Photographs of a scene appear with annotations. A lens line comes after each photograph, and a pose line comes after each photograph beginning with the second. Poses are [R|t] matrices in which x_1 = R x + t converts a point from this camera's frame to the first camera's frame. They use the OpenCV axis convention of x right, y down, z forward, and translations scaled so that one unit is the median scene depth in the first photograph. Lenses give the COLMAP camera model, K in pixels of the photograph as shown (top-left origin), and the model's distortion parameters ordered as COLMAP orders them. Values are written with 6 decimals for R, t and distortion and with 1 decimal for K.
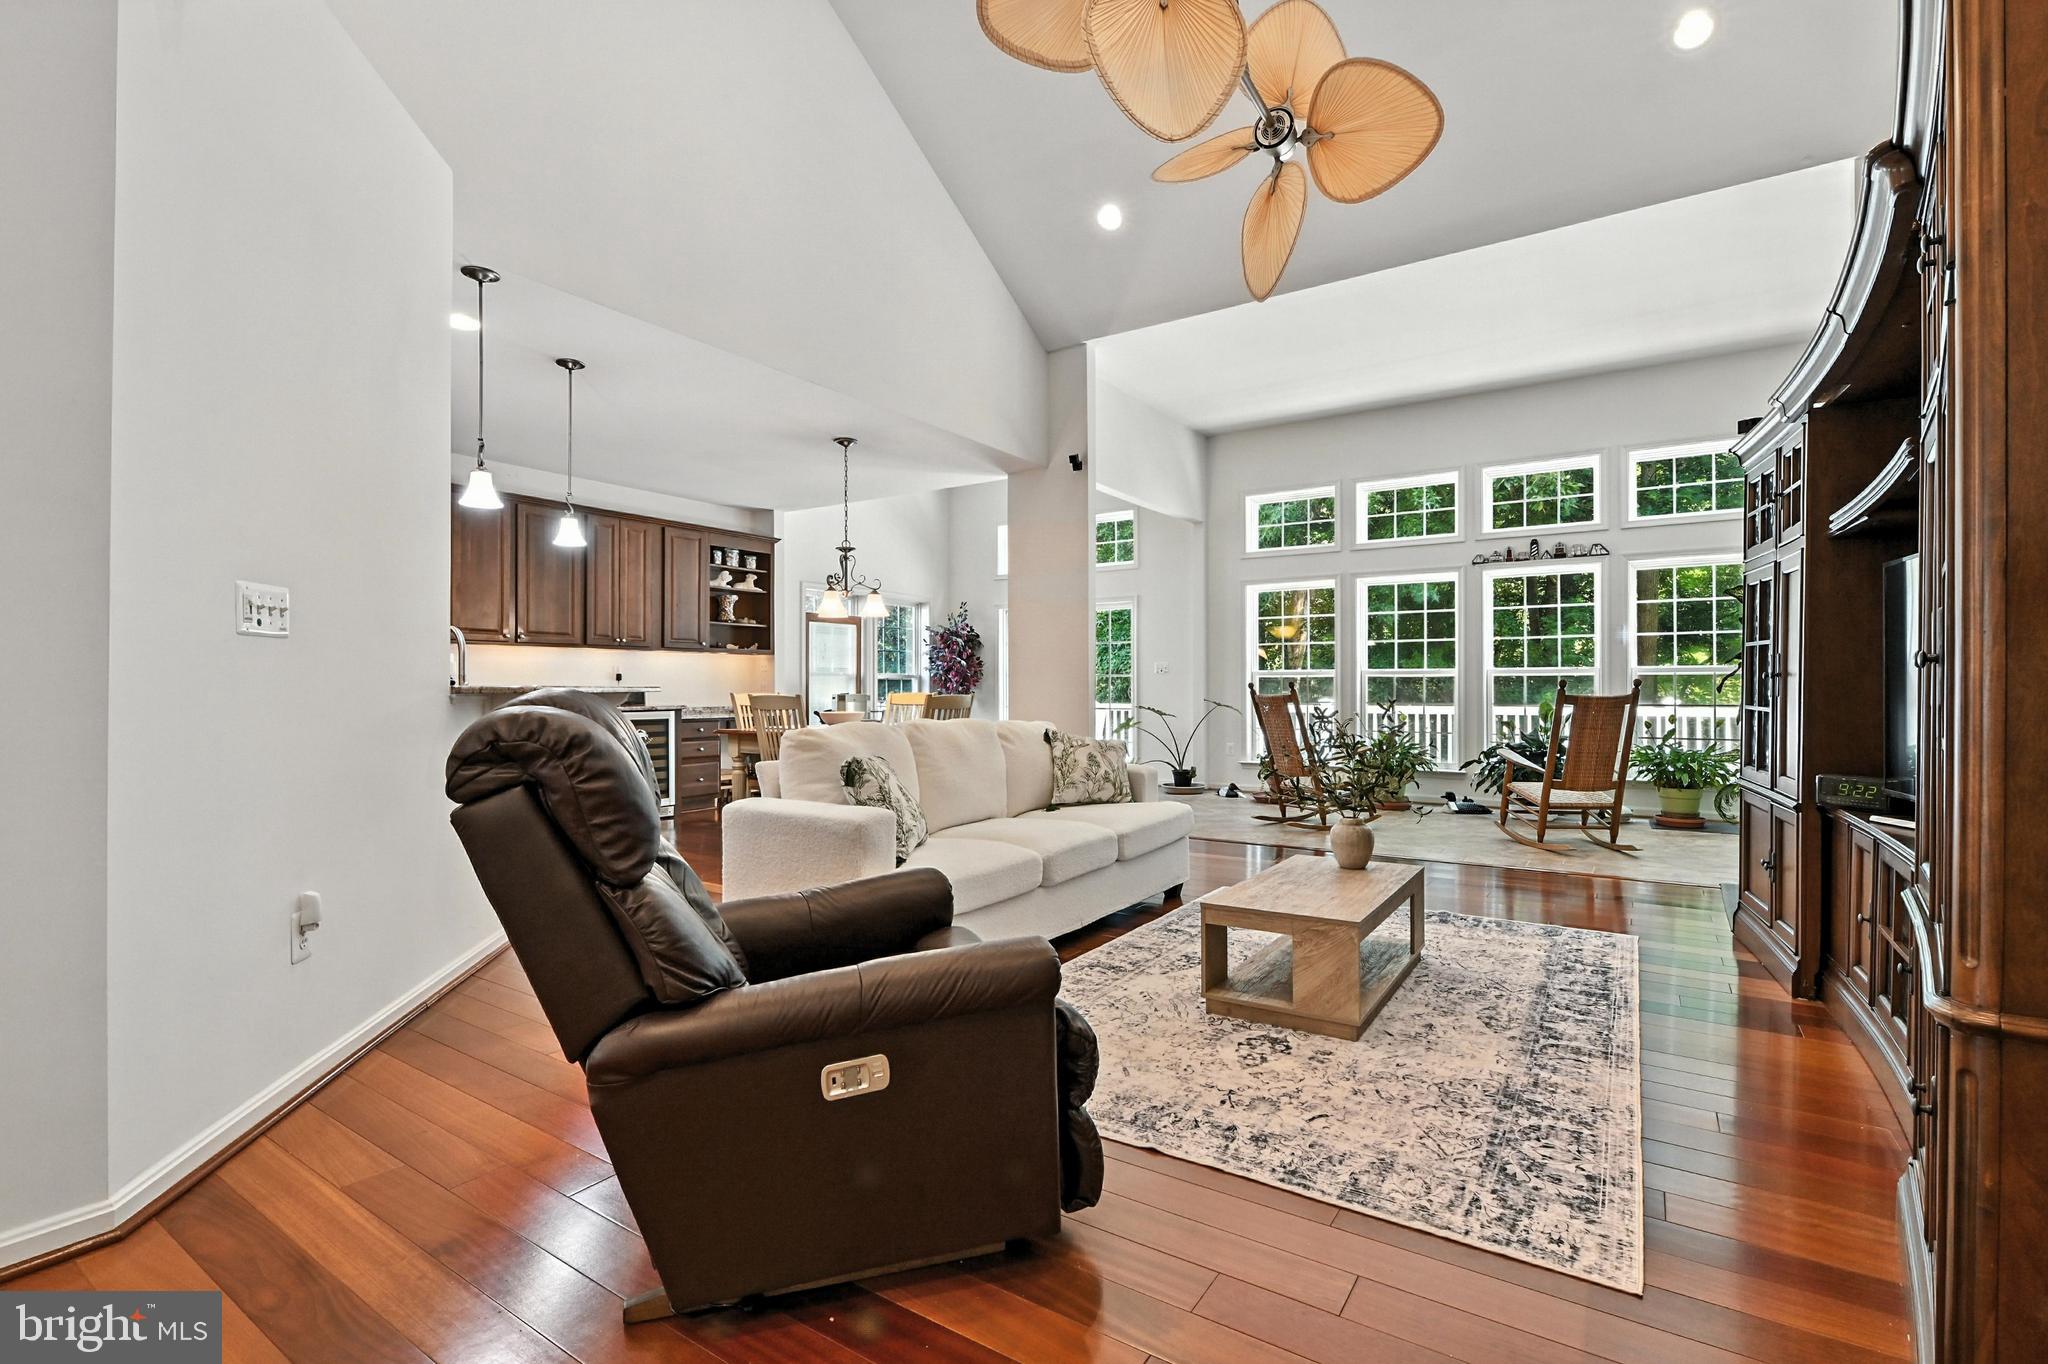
lens RADIAL K [[921.8, 0, 1016.2], [0, 921.8, 684.8], [0, 0, 1]] dist [-0.014923, 0.000059]
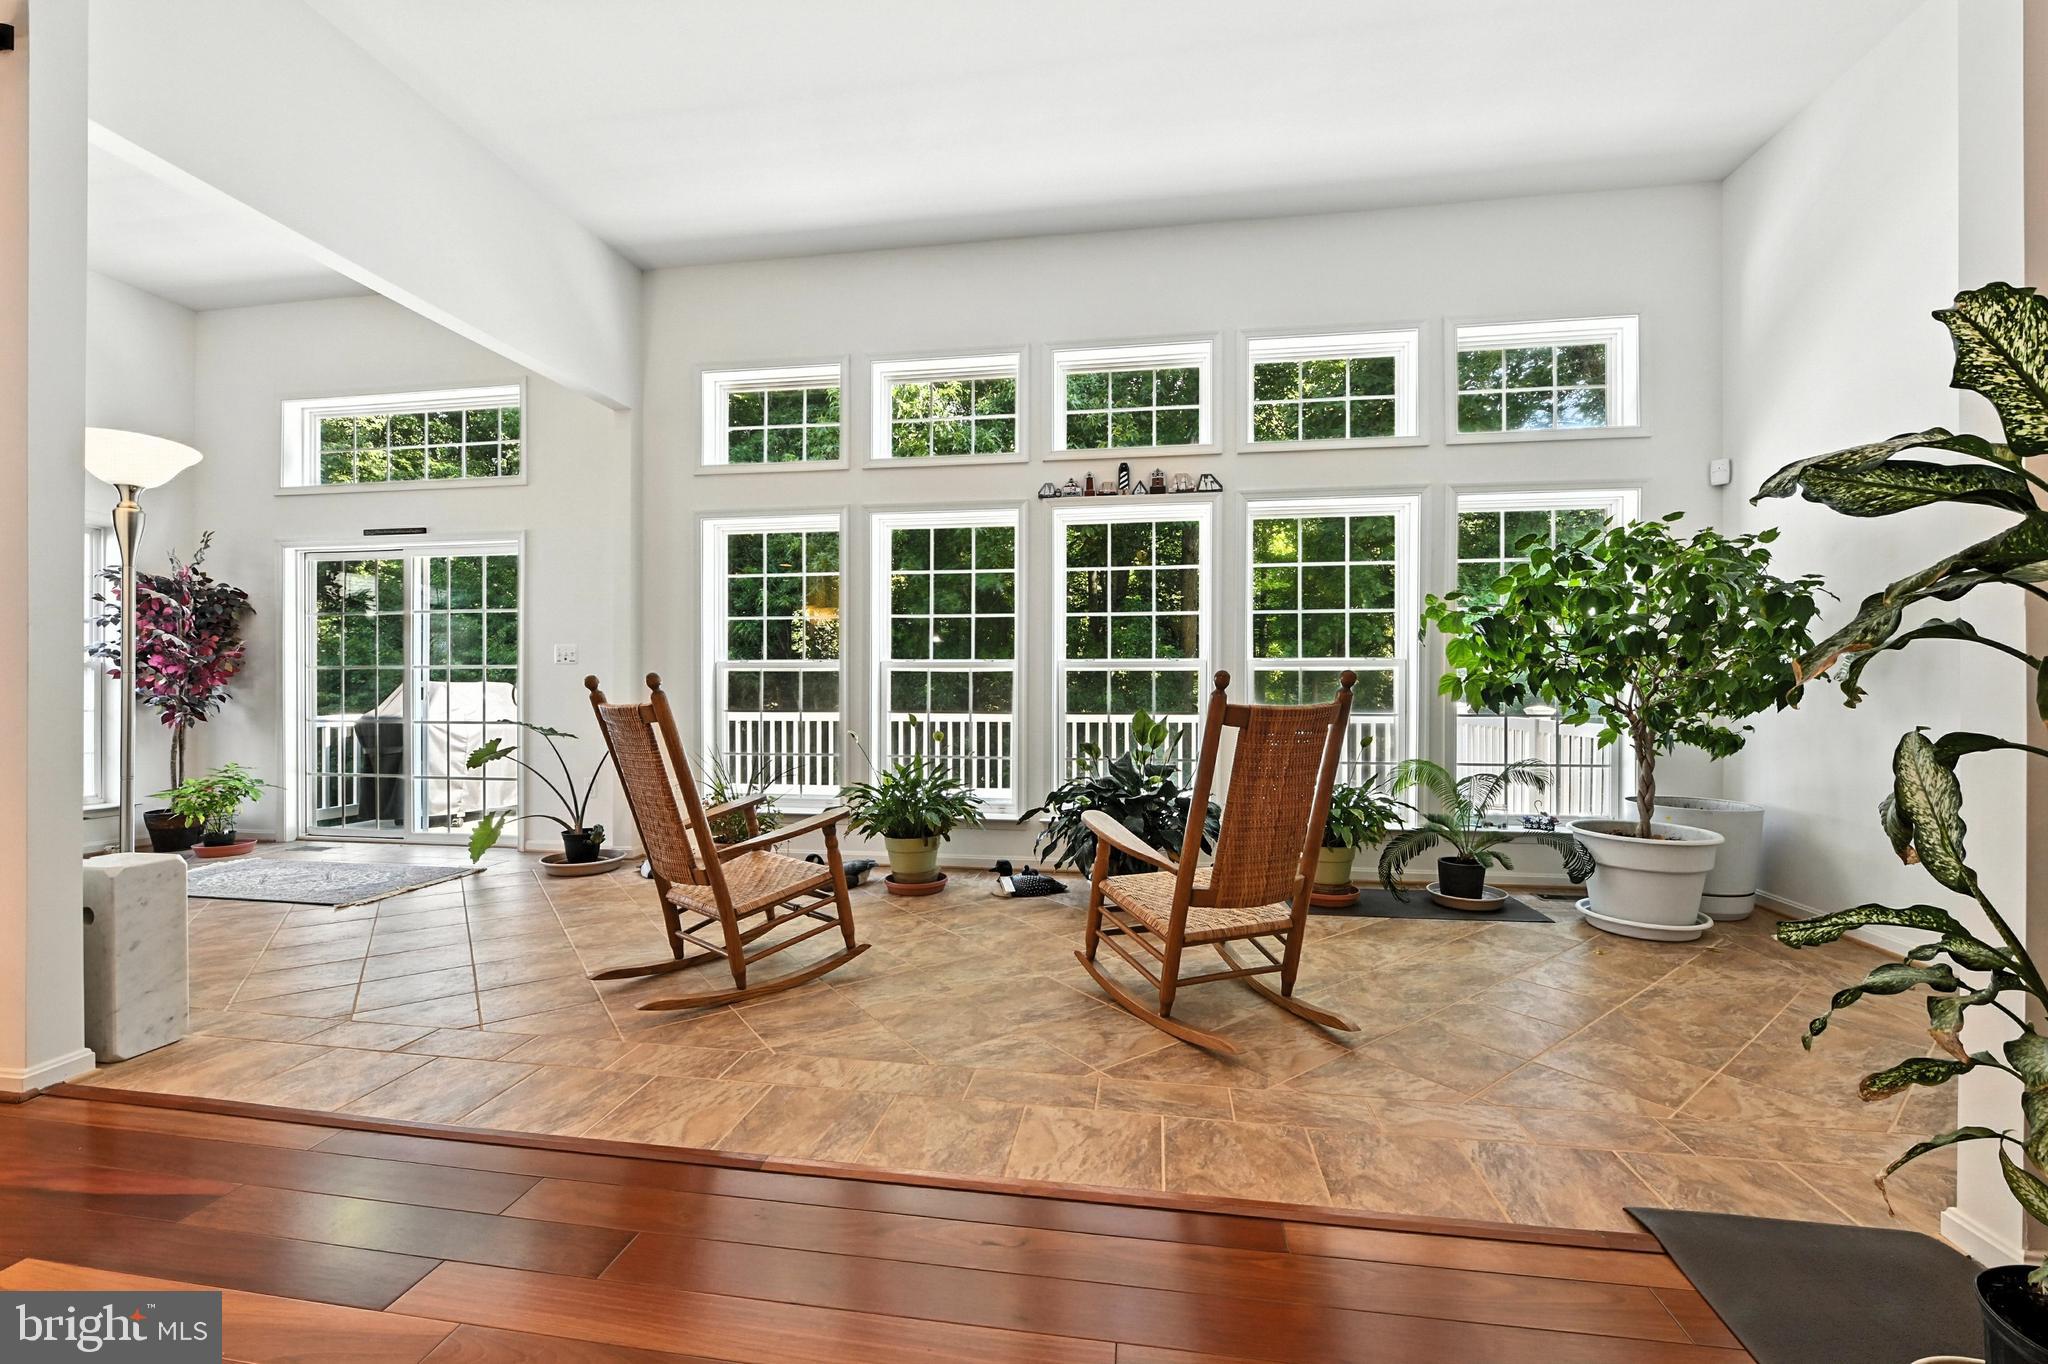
lens RADIAL K [[838.9, 0, 1017.1], [0, 838.9, 691.7], [0, 0, 1]] dist [0.000327, -0.000506]
pose [[0.906680, 0.002902, 0.421809, 0.217769], [-0.005252, 0.999976, 0.004409, 0.002490], [-0.421786, -0.006213, 0.906674, 0.436599]]
